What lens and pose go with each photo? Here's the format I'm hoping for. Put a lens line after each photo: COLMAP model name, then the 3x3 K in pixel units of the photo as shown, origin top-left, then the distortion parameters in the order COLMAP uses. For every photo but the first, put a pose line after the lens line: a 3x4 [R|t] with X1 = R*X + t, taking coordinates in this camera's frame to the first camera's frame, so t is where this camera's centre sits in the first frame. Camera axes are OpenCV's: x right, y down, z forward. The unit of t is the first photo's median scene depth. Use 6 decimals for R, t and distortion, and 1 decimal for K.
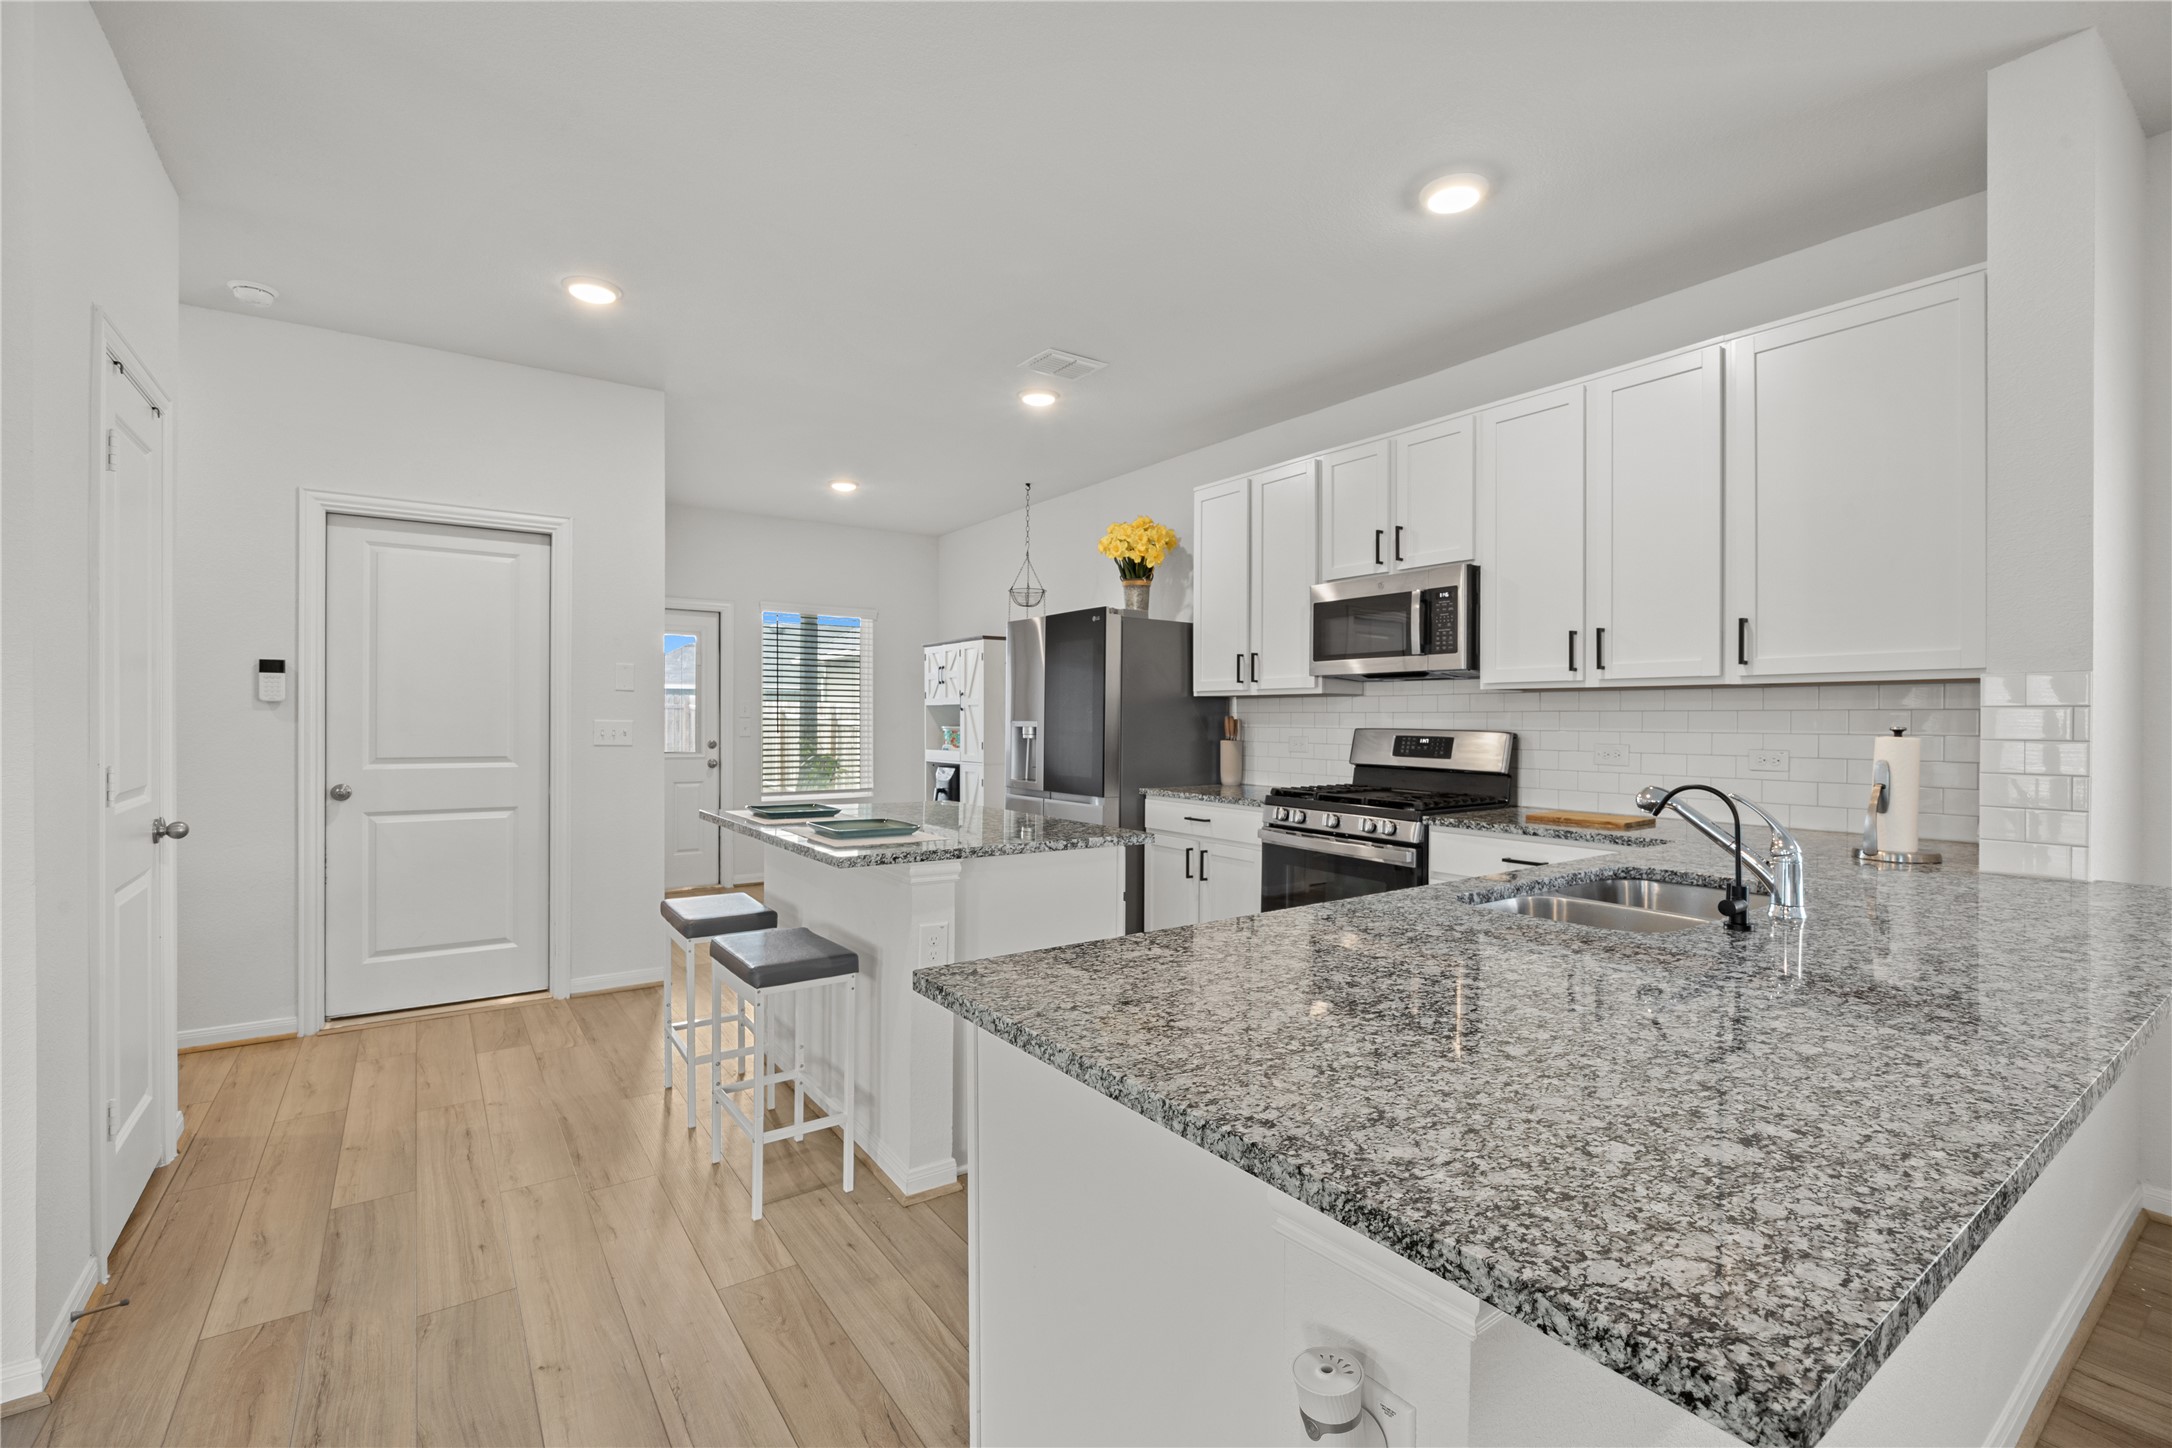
lens RADIAL K [[950.9, 0, 1093.3], [0, 950.9, 719.8], [0, 0, 1]] dist [-0.010844, -0.000181]
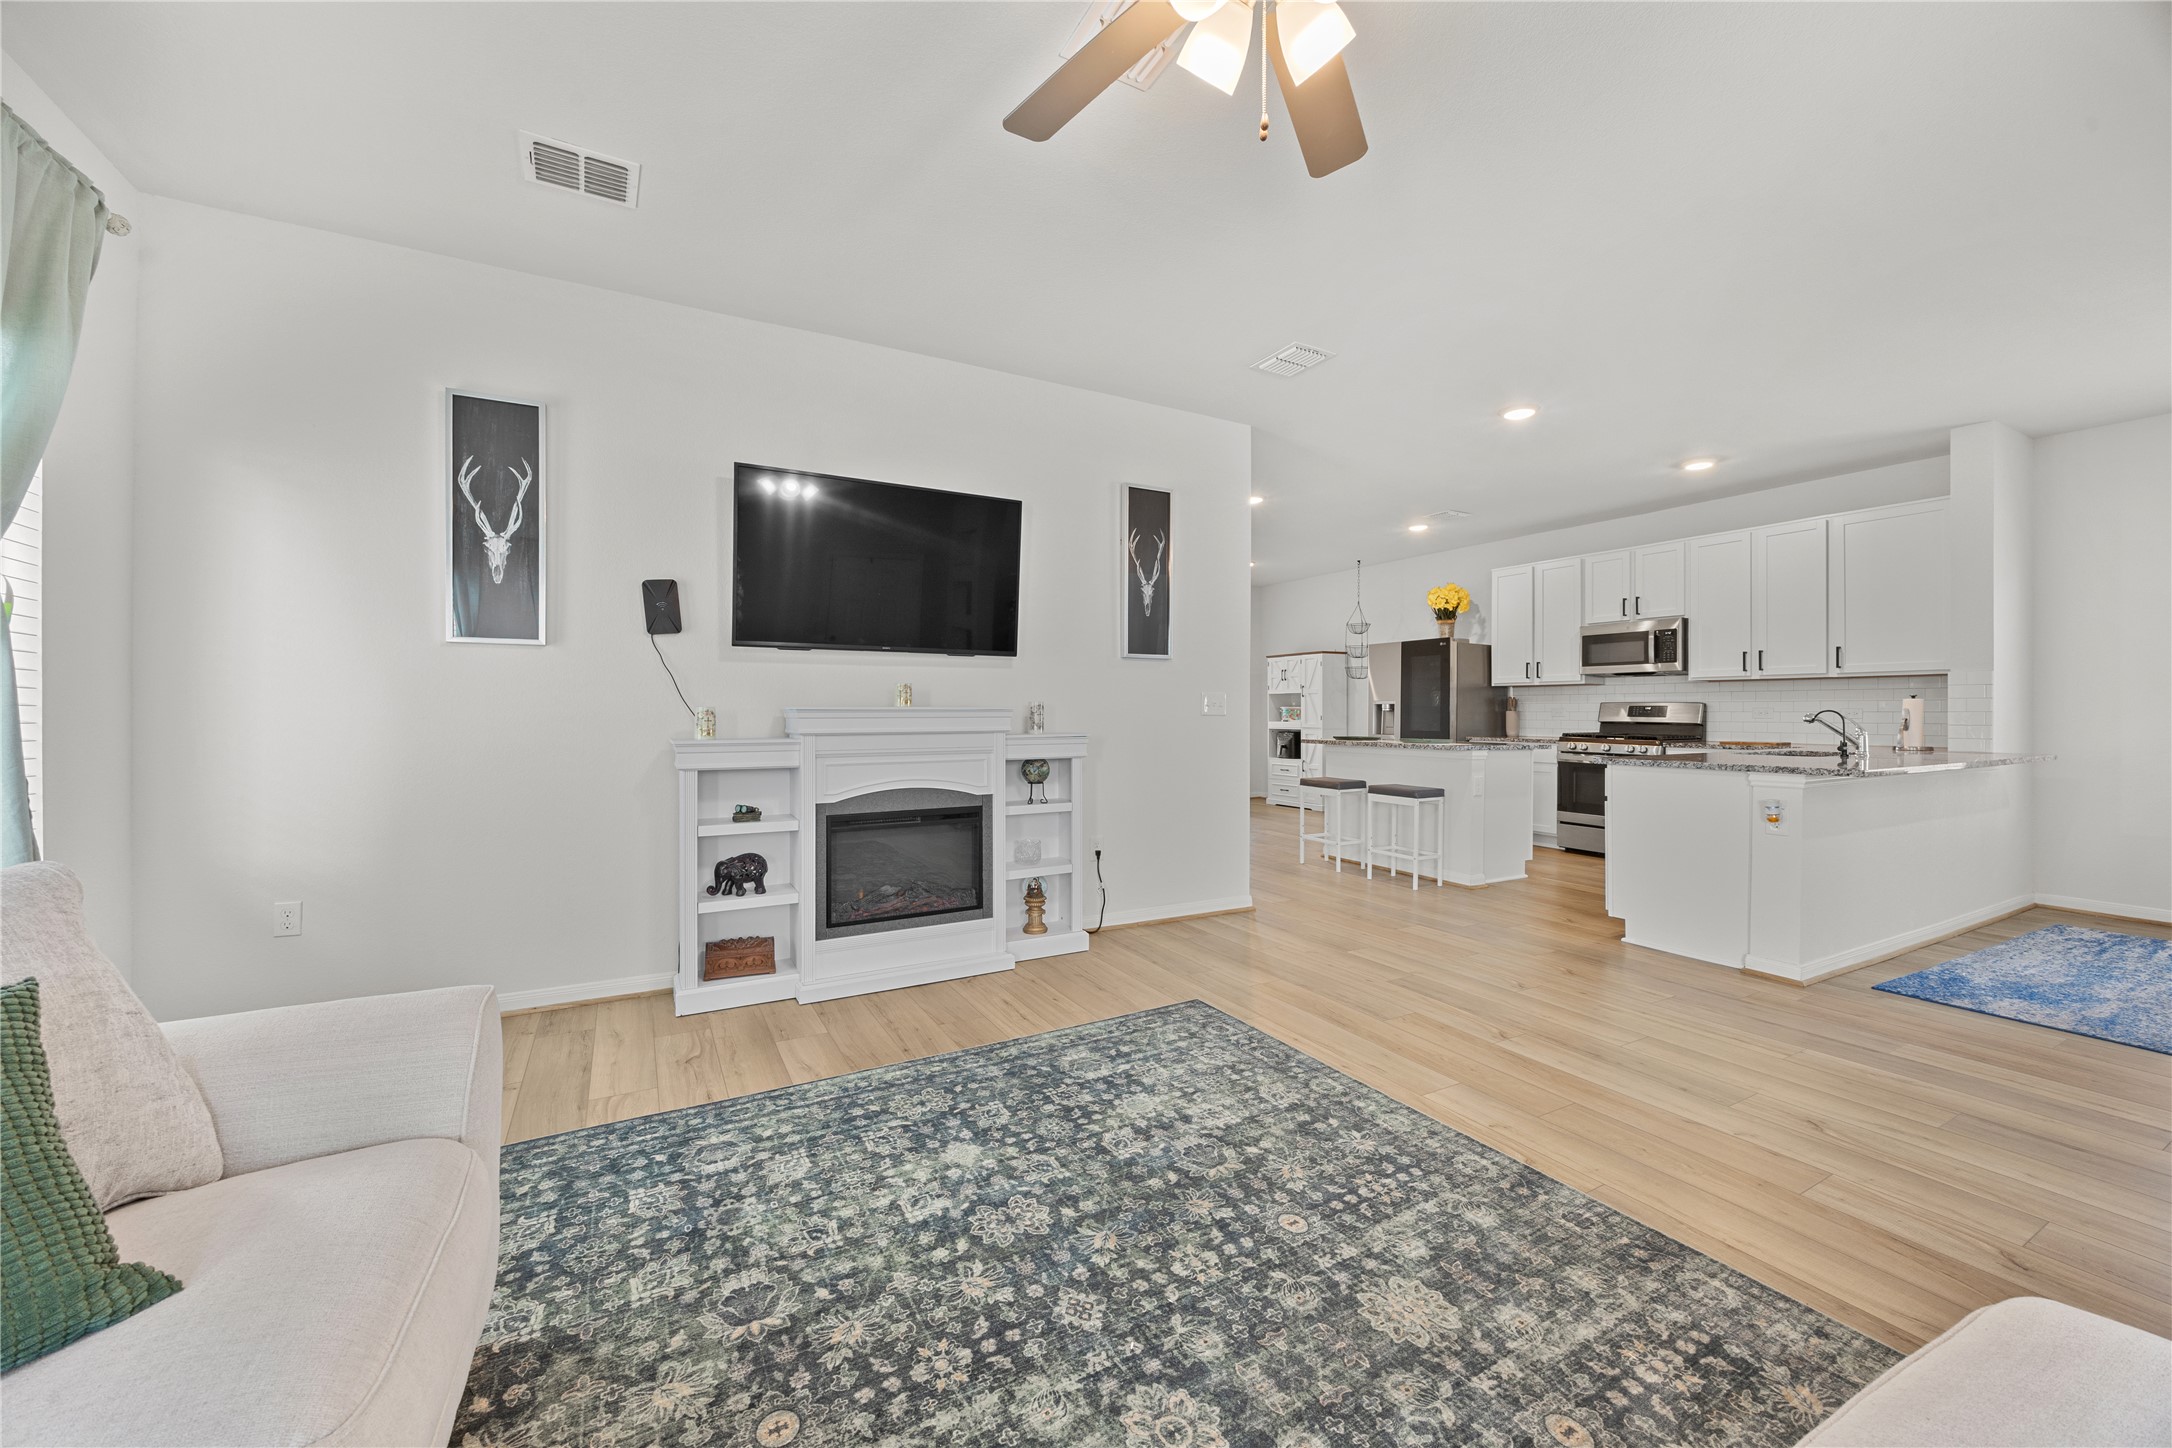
lens RADIAL K [[828.5, 0, 1081.2], [0, 828.5, 713.3], [0, 0, 1]] dist [-0.004094, 0.000439]
pose [[0.992335, -0.006410, -0.123409, -0.558671], [0.006827, 0.999972, 0.002963, 0.019435], [0.123387, -0.003783, 0.992351, -0.760967]]
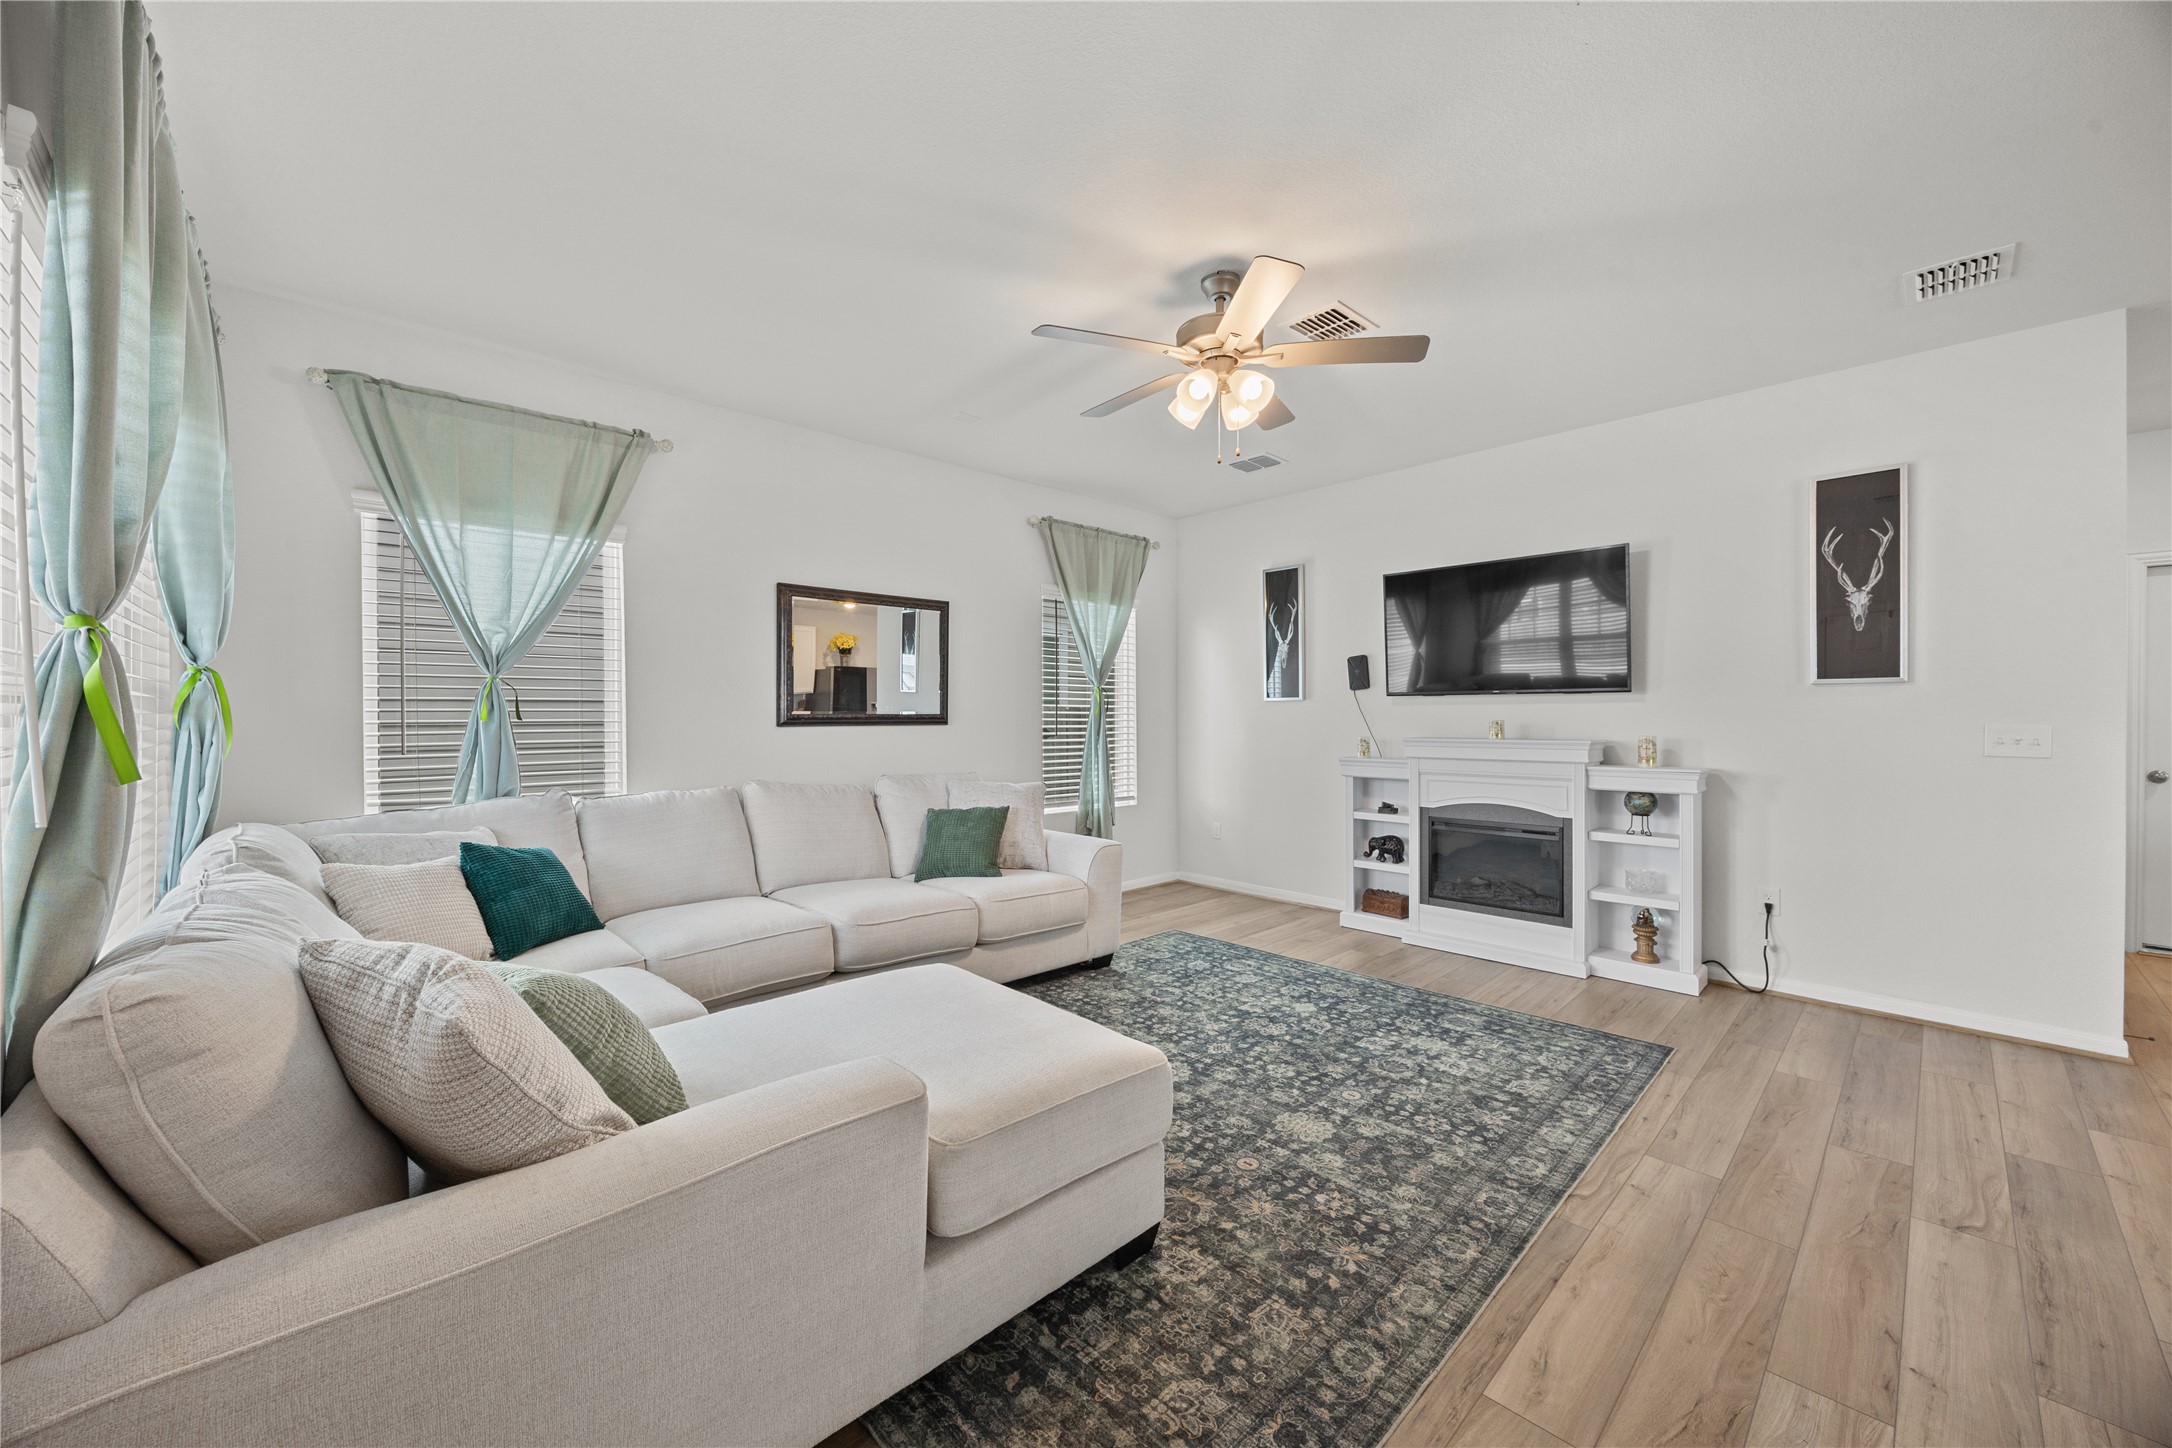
lens RADIAL K [[828.5, 0, 1064.7], [0, 828.5, 719.5], [0, 0, 1]] dist [-0.004094, 0.000439]
pose [[0.119609, -0.002385, -0.992818, 0.142679], [0.003382, 0.999992, -0.001995, -0.010455], [0.992815, -0.003119, 0.119616, -0.618650]]
